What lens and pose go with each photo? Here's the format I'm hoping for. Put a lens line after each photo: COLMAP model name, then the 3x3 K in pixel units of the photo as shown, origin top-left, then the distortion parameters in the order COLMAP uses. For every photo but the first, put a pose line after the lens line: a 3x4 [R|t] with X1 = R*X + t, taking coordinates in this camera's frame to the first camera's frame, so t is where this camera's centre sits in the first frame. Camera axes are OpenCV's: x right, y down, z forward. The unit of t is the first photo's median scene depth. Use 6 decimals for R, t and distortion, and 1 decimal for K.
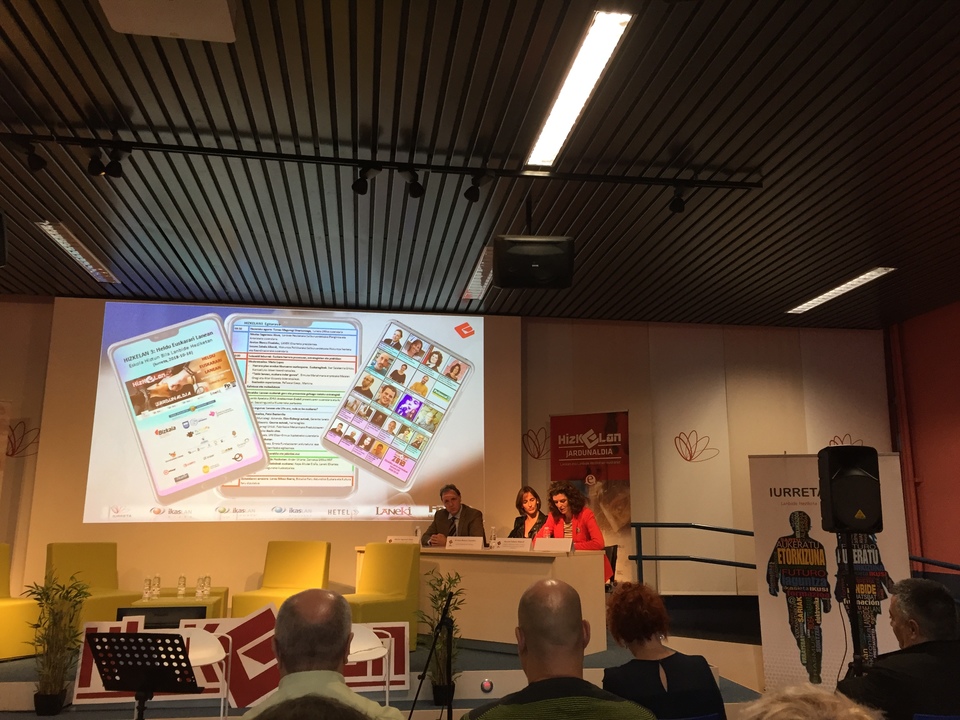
lens RADIAL K [[817.5, 0, 481.6], [0, 817.5, 365.4], [0, 0, 1]] dist [0.088108, -0.118423]
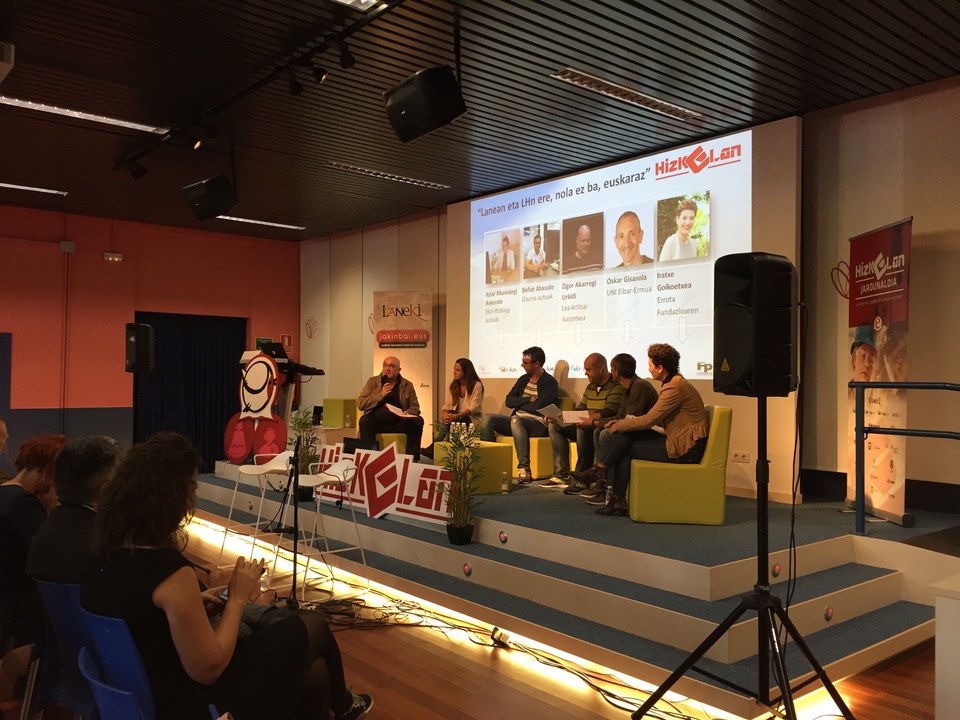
lens RADIAL K [[817.5, 0, 481.6], [0, 817.5, 365.4], [0, 0, 1]] dist [0.088108, -0.118423]
pose [[0.524779, -0.010791, -0.851170, 0.850877], [0.153565, 0.984714, 0.082194, 0.094373], [0.837272, -0.173843, 0.518415, 0.493744]]
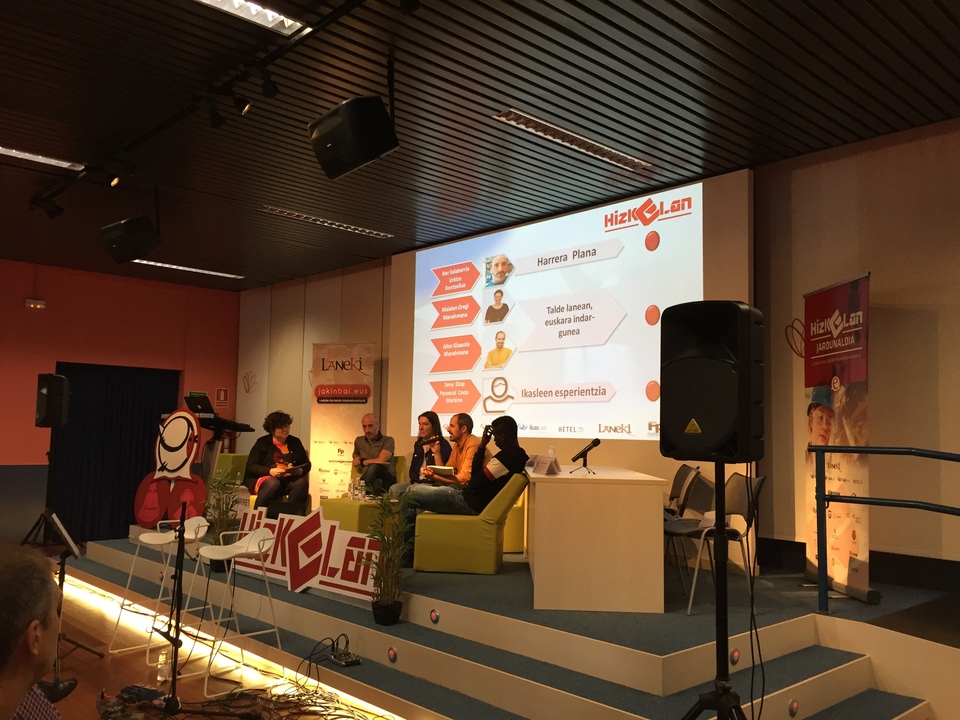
lens RADIAL K [[817.5, 0, 481.6], [0, 817.5, 365.4], [0, 0, 1]] dist [0.088108, -0.118423]
pose [[0.569887, -0.062786, -0.819321, 0.791833], [0.138194, 0.990198, 0.020241, 0.105356], [0.810019, -0.124760, 0.572978, 0.559845]]
